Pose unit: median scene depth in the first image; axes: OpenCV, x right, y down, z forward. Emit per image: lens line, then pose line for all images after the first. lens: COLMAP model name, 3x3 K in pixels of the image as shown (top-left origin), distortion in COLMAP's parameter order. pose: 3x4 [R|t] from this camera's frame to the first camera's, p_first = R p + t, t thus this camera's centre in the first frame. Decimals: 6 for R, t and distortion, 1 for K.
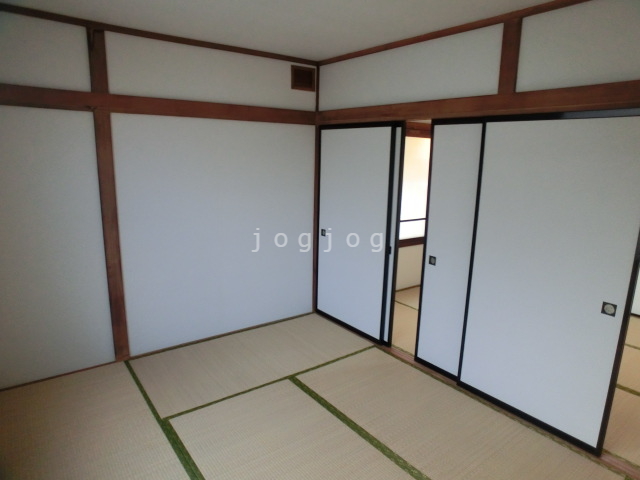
lens RADIAL K [[415.9, 0, 308.3], [0, 415.9, 241.0], [0, 0, 1]] dist [-0.085144, 0.059417]
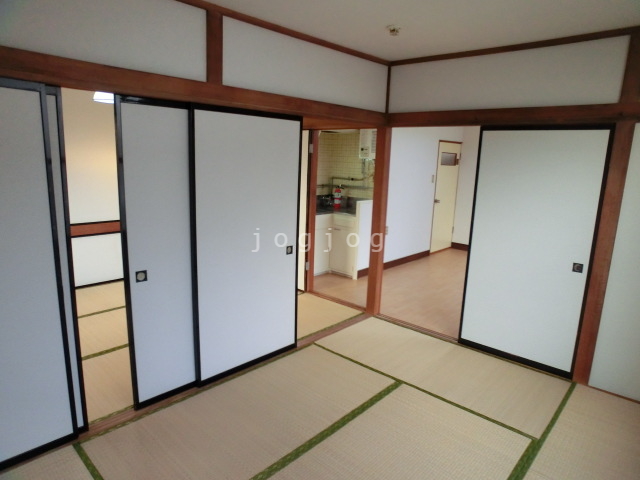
lens RADIAL K [[415.9, 0, 308.3], [0, 415.9, 241.0], [0, 0, 1]] dist [-0.085144, 0.059417]
pose [[-0.178204, -0.213339, 0.960588, -0.513873], [0.172720, 0.954276, 0.243979, -0.158431], [-0.968716, 0.209391, -0.133207, 0.801920]]
